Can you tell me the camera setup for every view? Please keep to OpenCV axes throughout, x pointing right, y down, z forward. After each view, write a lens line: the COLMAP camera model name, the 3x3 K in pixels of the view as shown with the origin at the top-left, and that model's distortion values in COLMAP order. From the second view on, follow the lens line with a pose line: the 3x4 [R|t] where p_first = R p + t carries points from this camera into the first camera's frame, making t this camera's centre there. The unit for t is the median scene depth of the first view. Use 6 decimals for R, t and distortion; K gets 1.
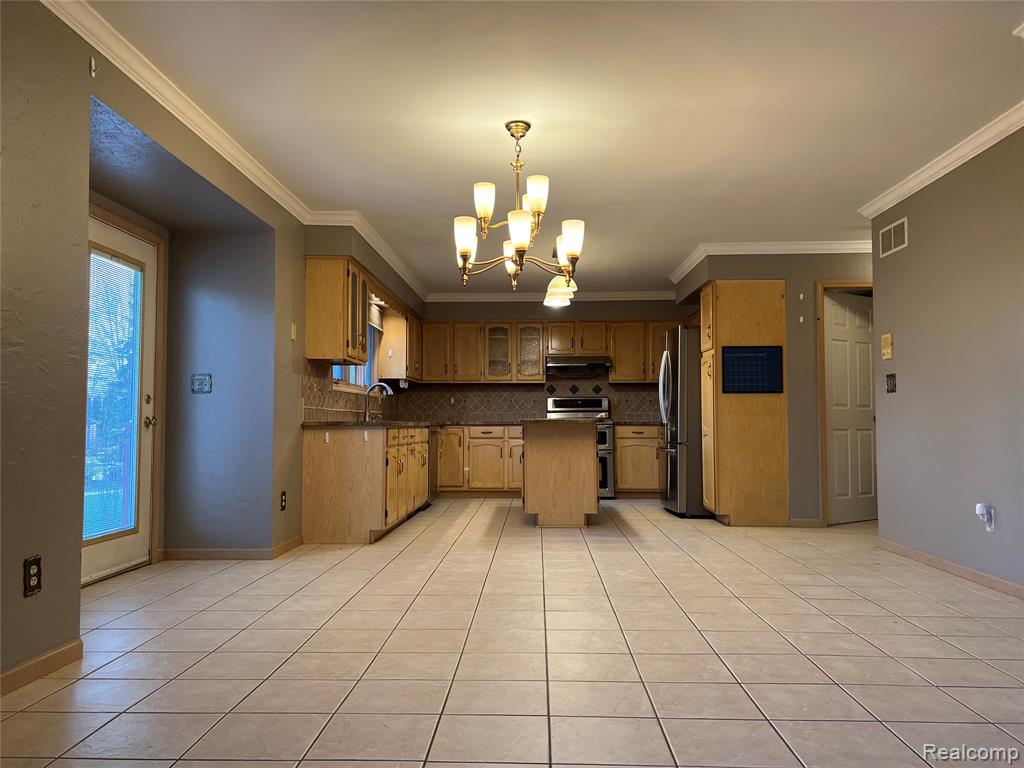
lens RADIAL K [[768.1, 0, 513.4], [0, 768.1, 388.1], [0, 0, 1]] dist [0.096172, -0.123419]
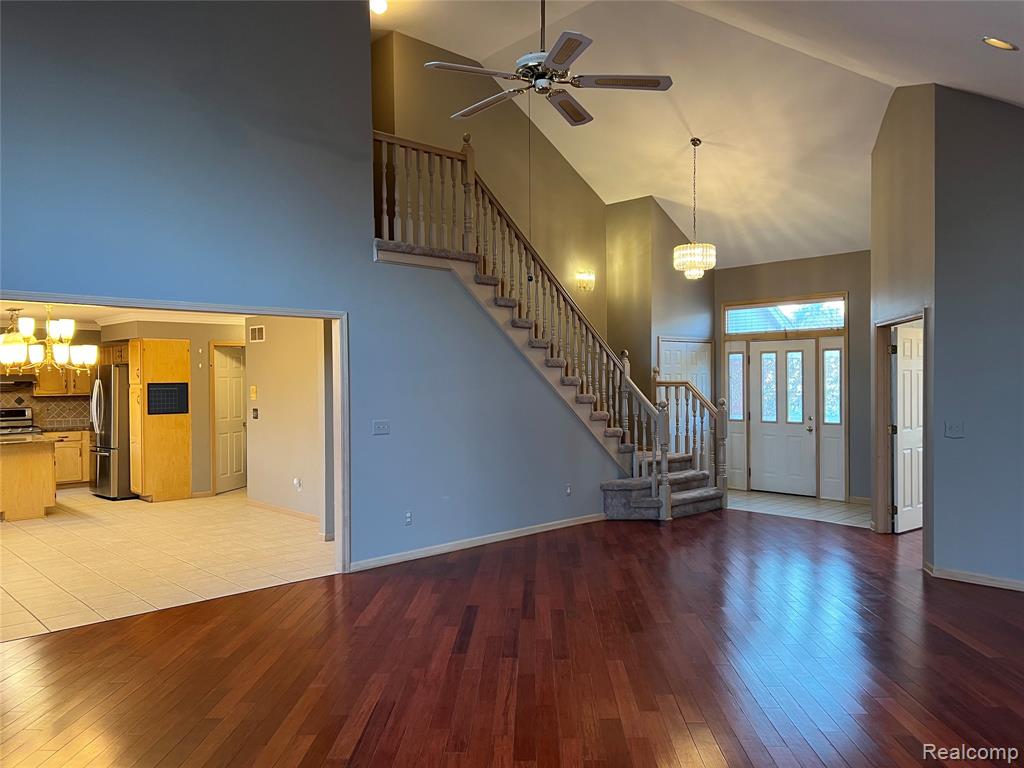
lens RADIAL K [[768.1, 0, 513.4], [0, 768.1, 388.1], [0, 0, 1]] dist [0.096172, -0.123419]
pose [[0.707863, -0.014211, 0.706207, -0.269463], [-0.023995, 0.998737, 0.044149, -0.118293], [-0.705943, -0.048197, 0.706627, -0.514707]]
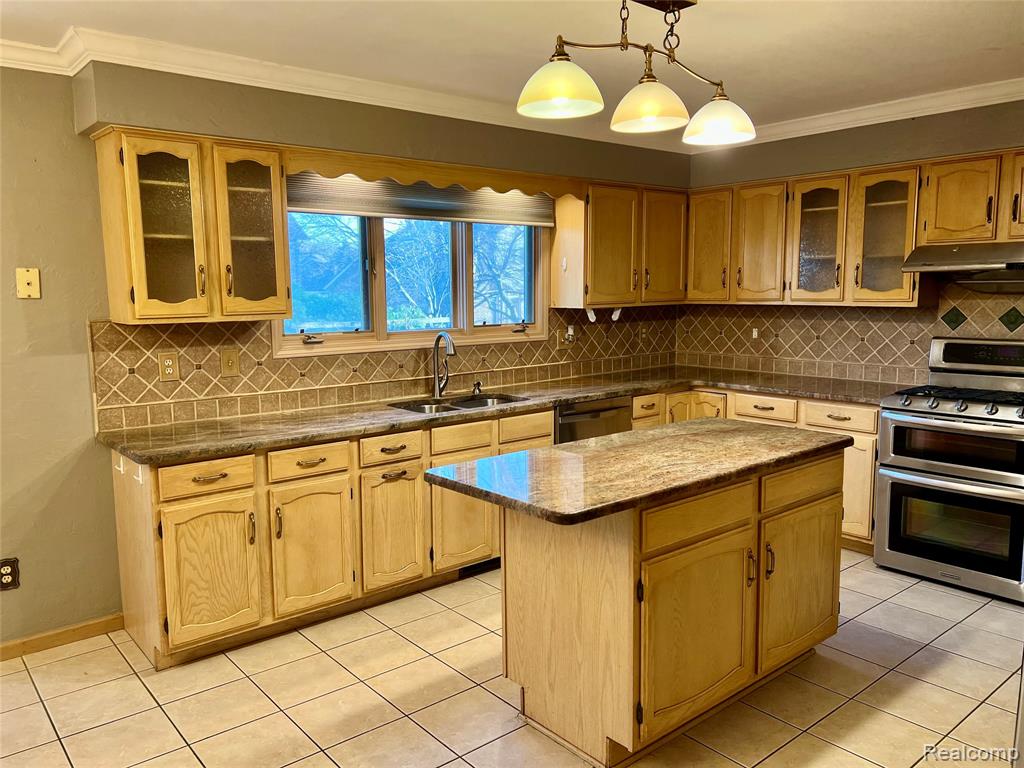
lens RADIAL K [[768.1, 0, 513.4], [0, 768.1, 388.1], [0, 0, 1]] dist [0.096172, -0.123419]
pose [[0.665754, 0.094270, -0.740192, 0.289560], [0.043152, 0.985463, 0.164320, -0.057725], [0.744922, -0.141338, 0.652008, 0.672315]]
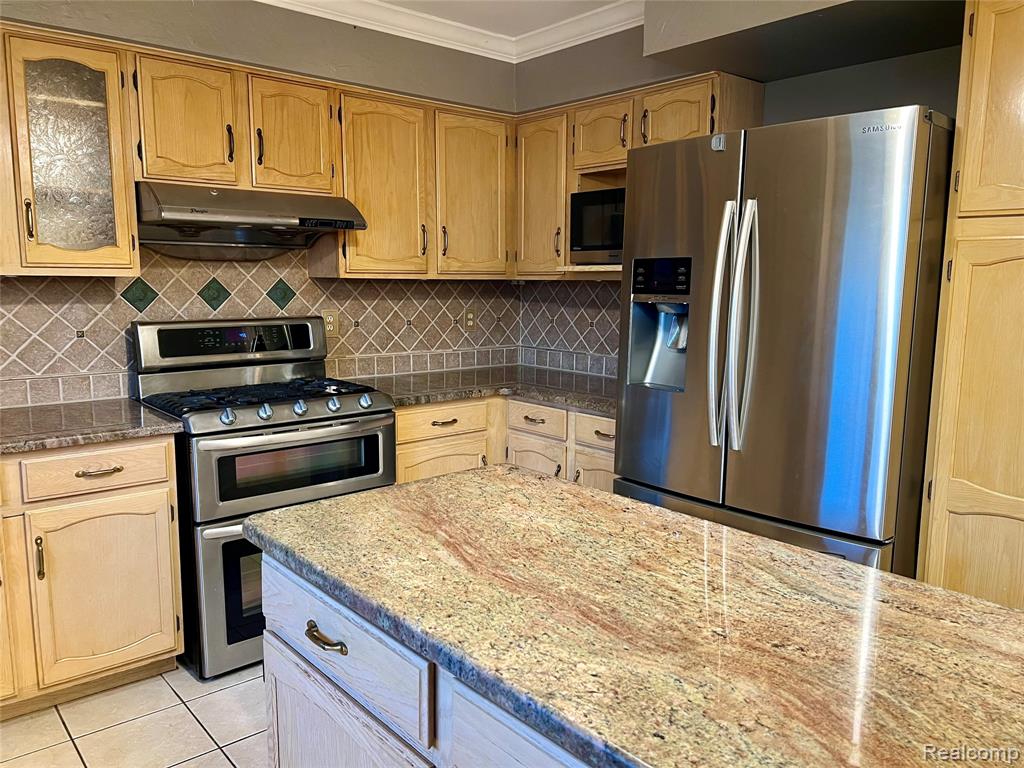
lens RADIAL K [[763.2, 0, 512.0], [0, 763.2, 384.0], [0, 0, 1]] dist [0.090910, -0.123847]
pose [[0.738014, -0.085827, 0.669305, -0.068400], [-0.039409, 0.984703, 0.169726, -0.028129], [-0.673633, -0.151636, 0.723343, 0.885281]]
